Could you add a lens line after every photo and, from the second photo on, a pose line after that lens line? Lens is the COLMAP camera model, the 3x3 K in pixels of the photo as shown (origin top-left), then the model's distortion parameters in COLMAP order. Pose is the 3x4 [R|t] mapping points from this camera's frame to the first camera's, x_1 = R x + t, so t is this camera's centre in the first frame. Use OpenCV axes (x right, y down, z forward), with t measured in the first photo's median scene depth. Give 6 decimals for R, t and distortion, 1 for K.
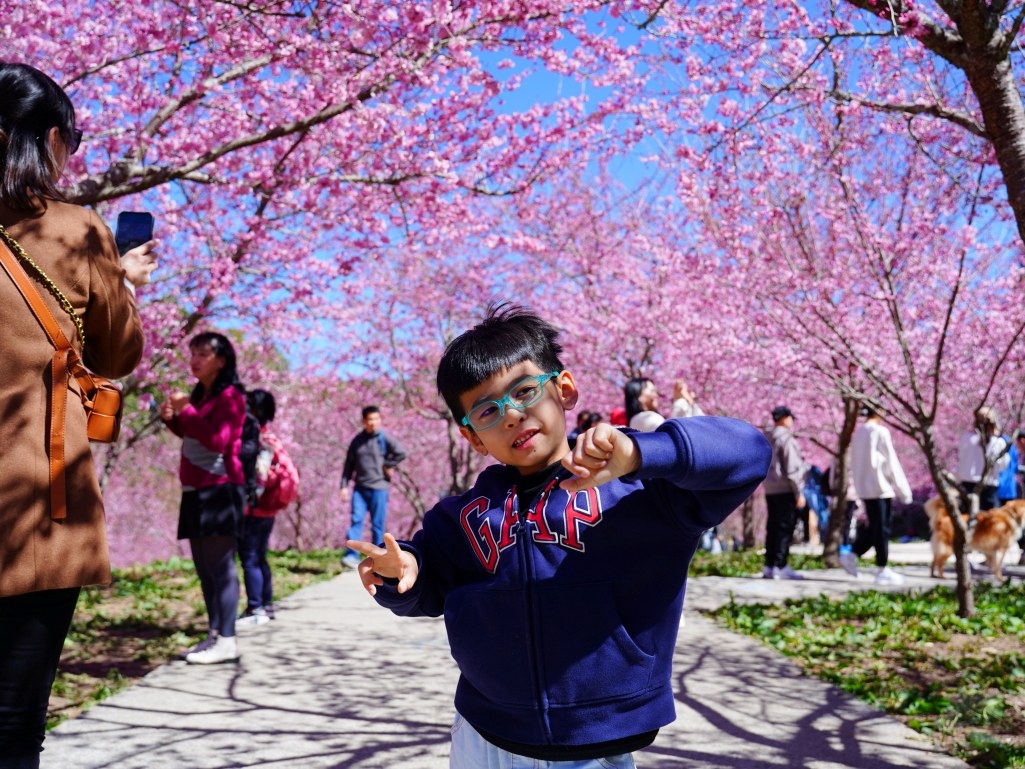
lens RADIAL K [[1014.8, 0, 513.3], [0, 1014.8, 383.7], [0, 0, 1]] dist [-0.021346, 0.000000]
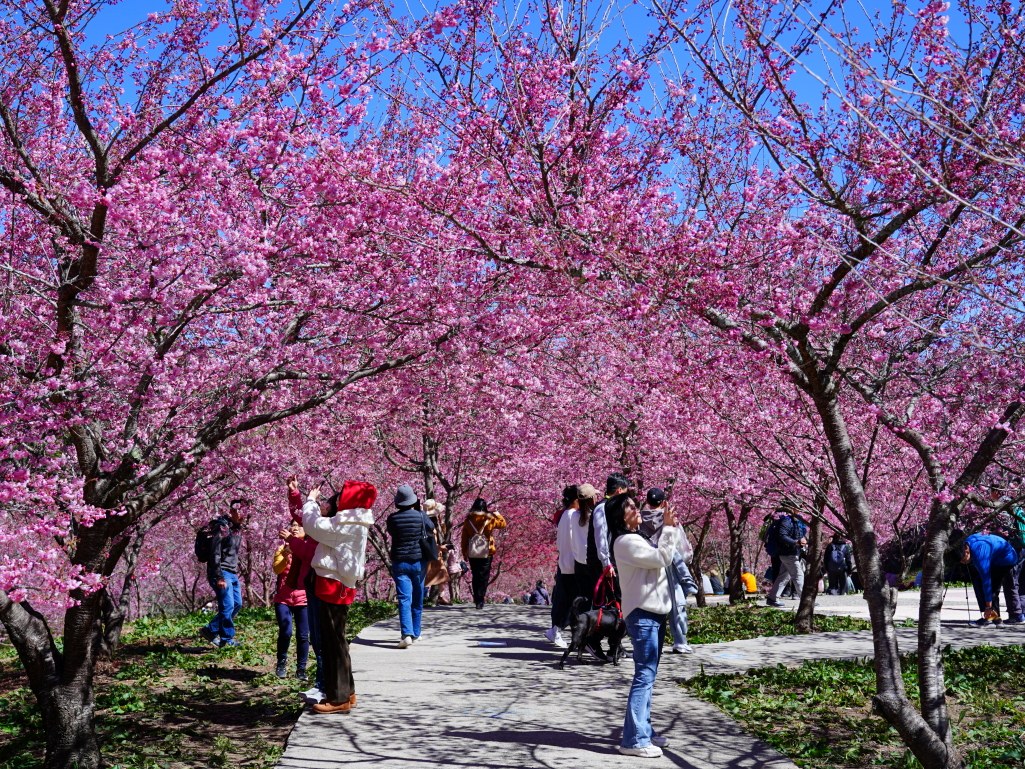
lens RADIAL K [[1254.0, 0, 512.6], [0, 1254.0, 384.9], [0, 0, 1]] dist [-0.043808, 0.000000]
pose [[0.999205, 0.001355, 0.039838, -0.099176], [-0.001675, 0.999967, 0.008010, -0.194748], [-0.039826, -0.008071, 0.999174, -0.666991]]
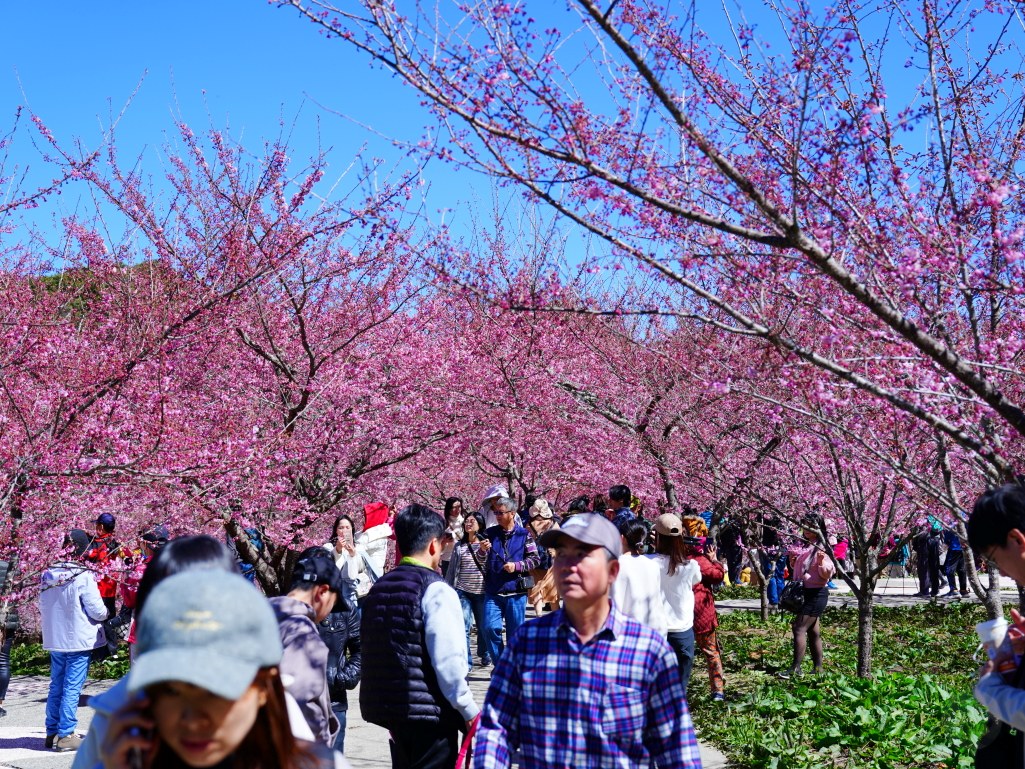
lens RADIAL K [[1434.0, 0, 512.0], [0, 1434.0, 384.2], [0, 0, 1]] dist [0.023096, 0.000000]
pose [[0.997805, -0.000575, -0.066213, 0.364026], [0.002350, 0.999640, 0.026730, -0.565061], [0.066174, -0.026827, 0.997447, -3.631367]]
